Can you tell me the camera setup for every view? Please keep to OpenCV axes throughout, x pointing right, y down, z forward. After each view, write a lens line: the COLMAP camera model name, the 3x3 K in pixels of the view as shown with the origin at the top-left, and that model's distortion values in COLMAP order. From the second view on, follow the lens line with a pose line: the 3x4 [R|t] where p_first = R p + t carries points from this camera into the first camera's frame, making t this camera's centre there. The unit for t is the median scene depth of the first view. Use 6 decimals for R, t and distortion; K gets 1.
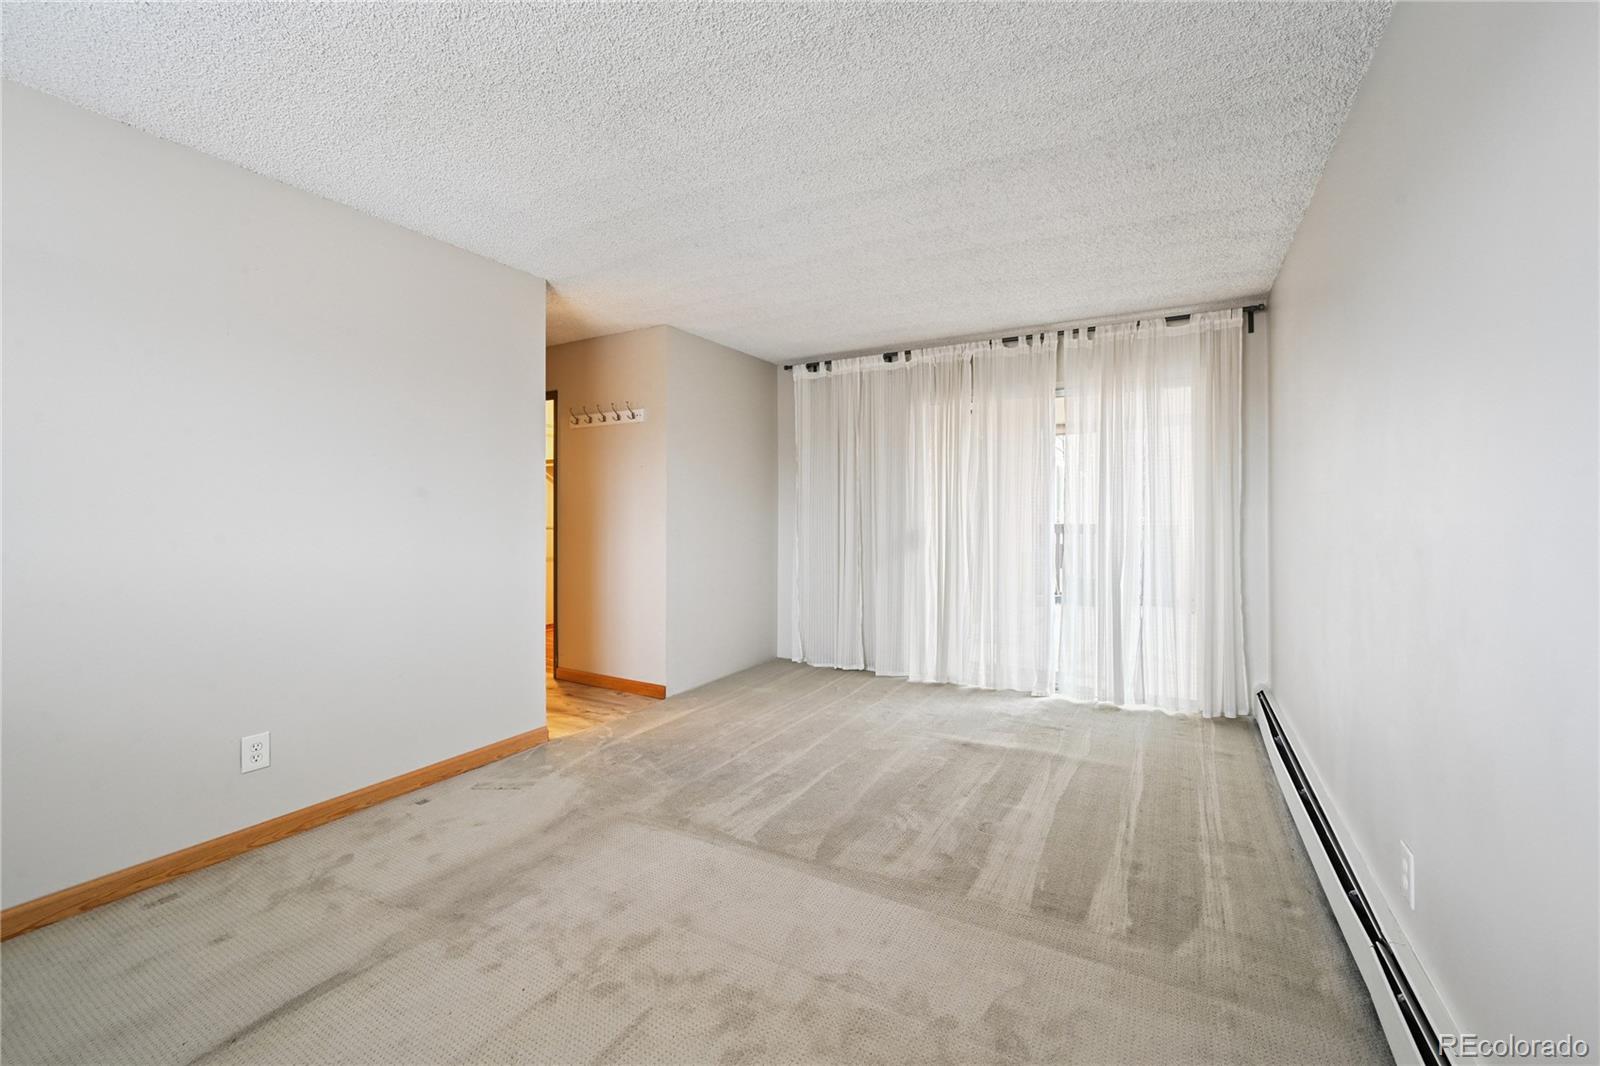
lens RADIAL K [[655.2, 0, 797.9], [0, 655.2, 515.1], [0, 0, 1]] dist [0.000207, 0.000316]
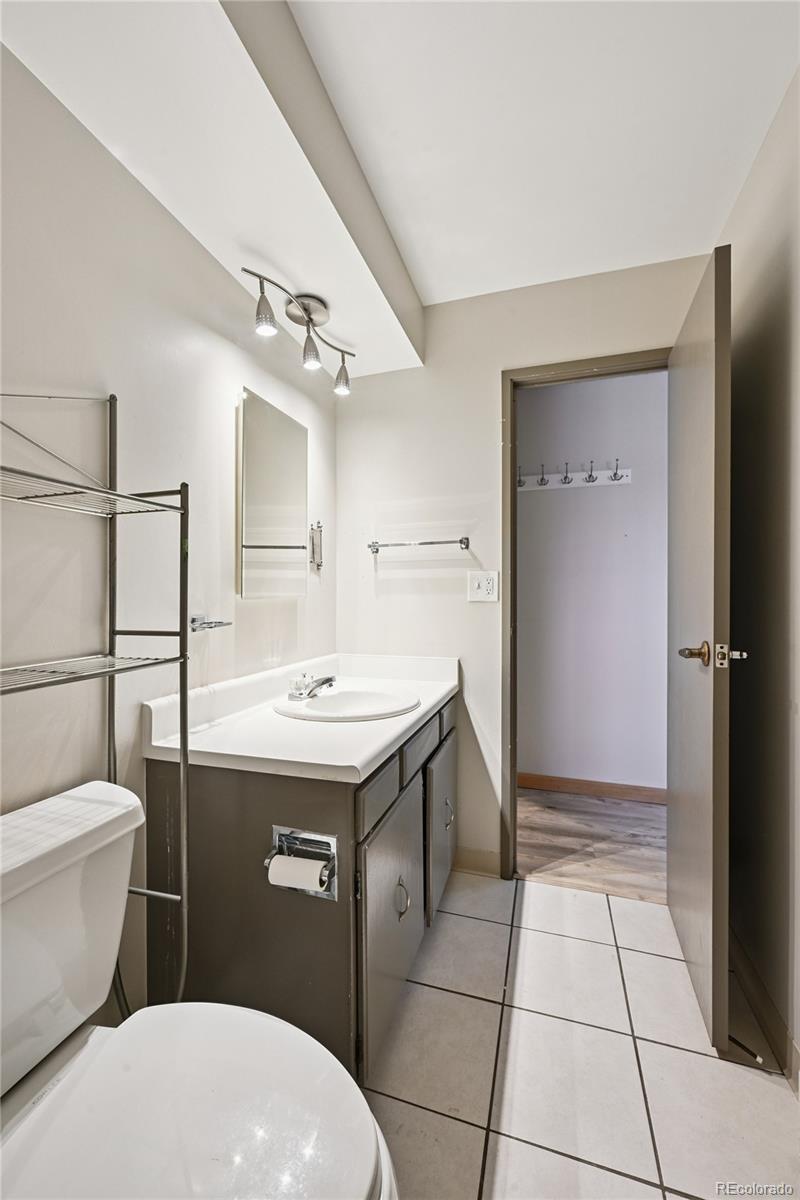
lens RADIAL K [[491.4, 0, 400.0], [0, 491.4, 600.0], [0, 0, 1]] dist [0.000207, 0.000316]
pose [[0.976407, -0.003854, 0.215905, -0.744744], [0.002273, 0.999969, 0.007572, 0.005007], [-0.215928, -0.006902, 0.976385, 0.480609]]
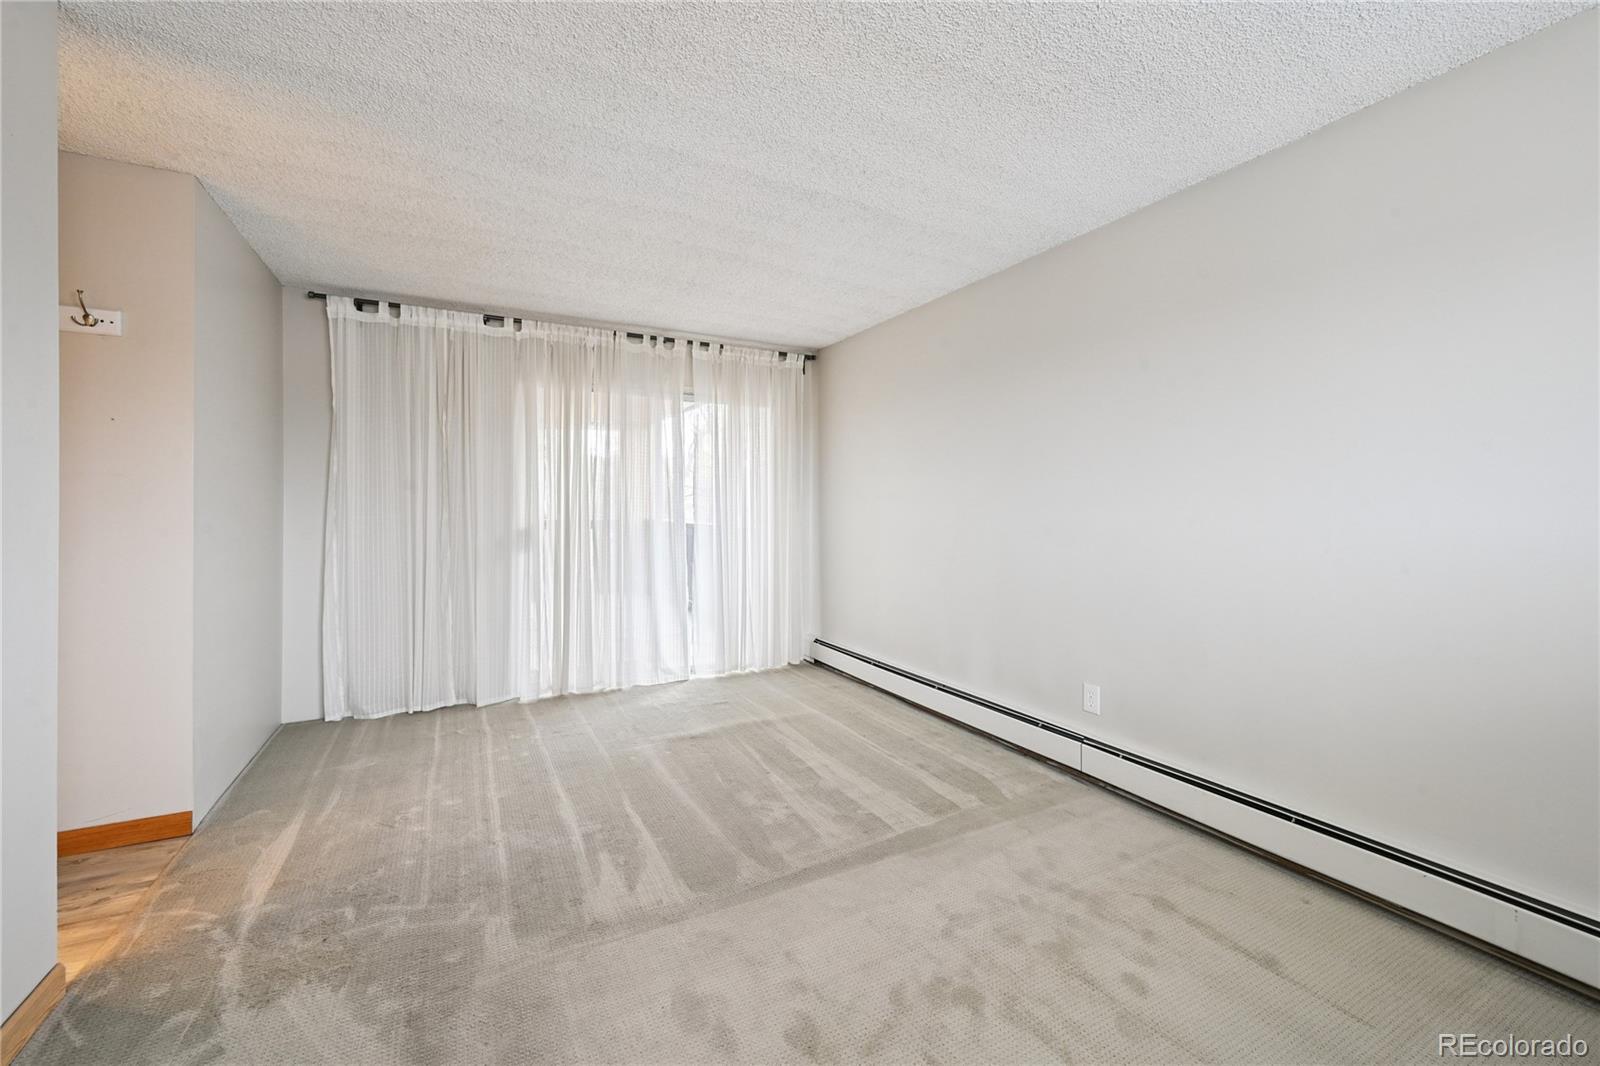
lens RADIAL K [[666.1, 0, 798.9], [0, 666.1, 509.7], [0, 0, 1]] dist [-0.000976, 0.000346]
pose [[0.531319, 0.000137, 0.847172, -0.446080], [0.000863, 0.999999, -0.000704, 0.000332], [-0.847172, 0.001105, 0.531318, 0.266659]]
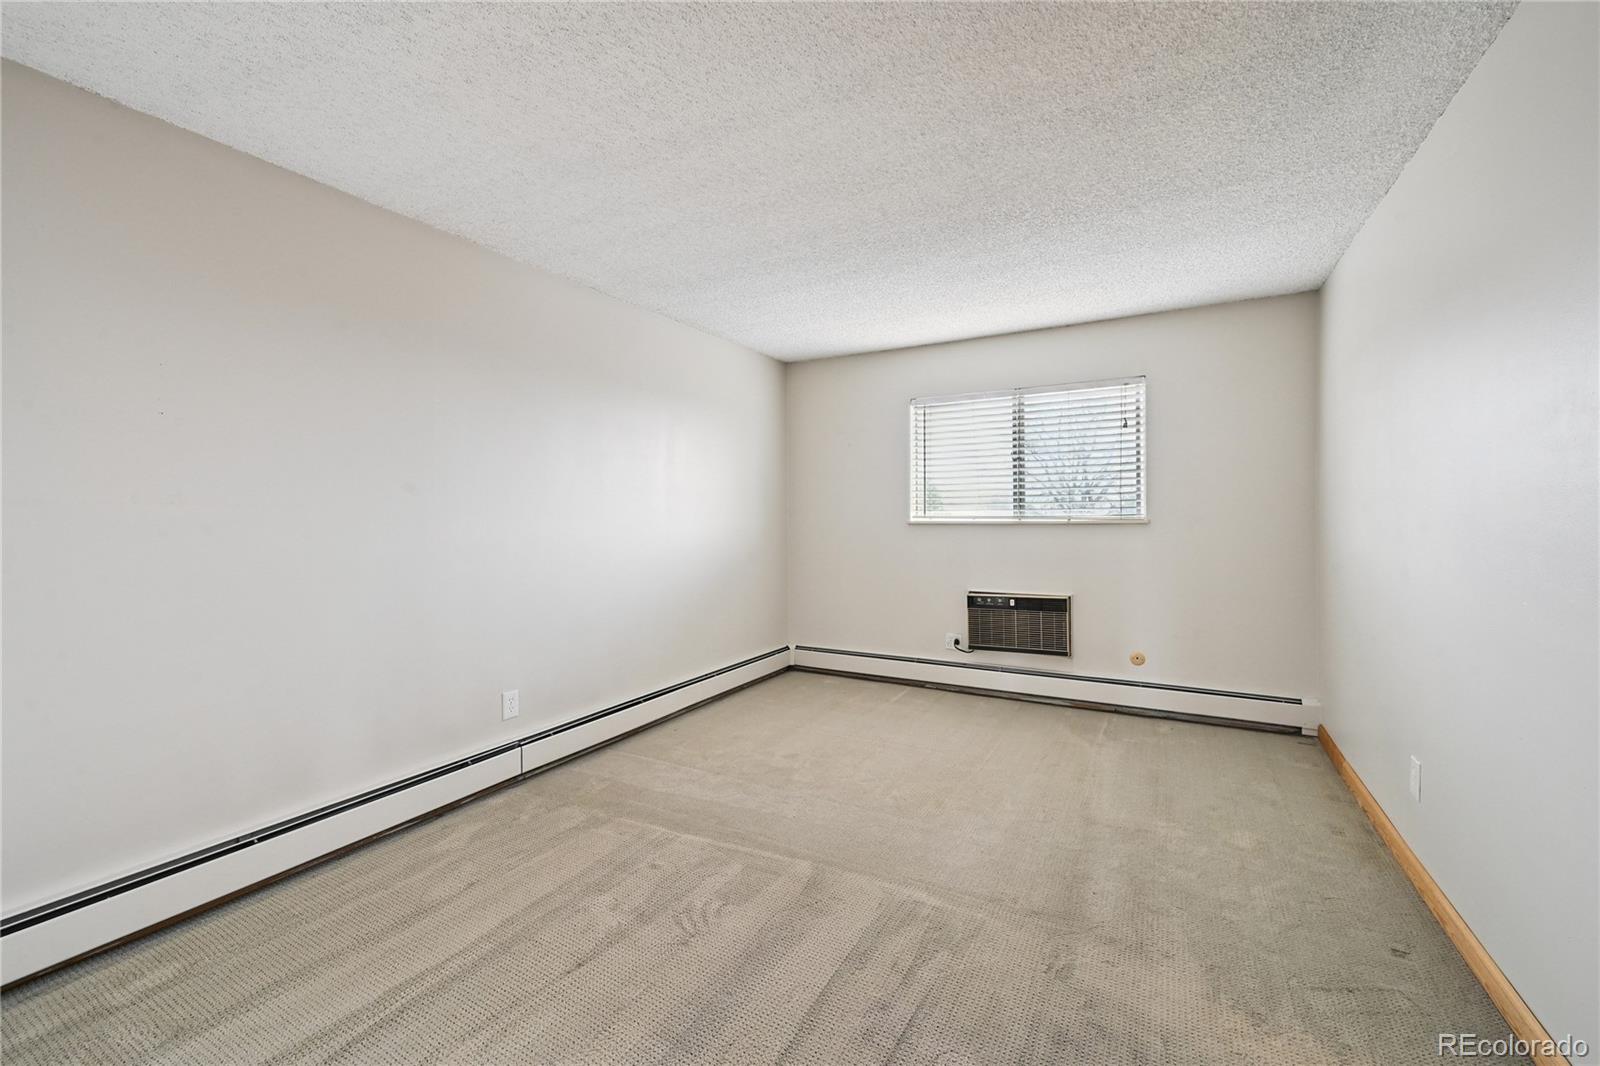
lens RADIAL K [[655.2, 0, 797.9], [0, 655.2, 515.1], [0, 0, 1]] dist [0.000207, 0.000316]
pose [[-0.999829, -0.001827, -0.018416, 0.041922], [-0.001886, 0.999993, 0.003179, -0.011377], [0.018410, 0.003213, -0.999825, 1.155357]]
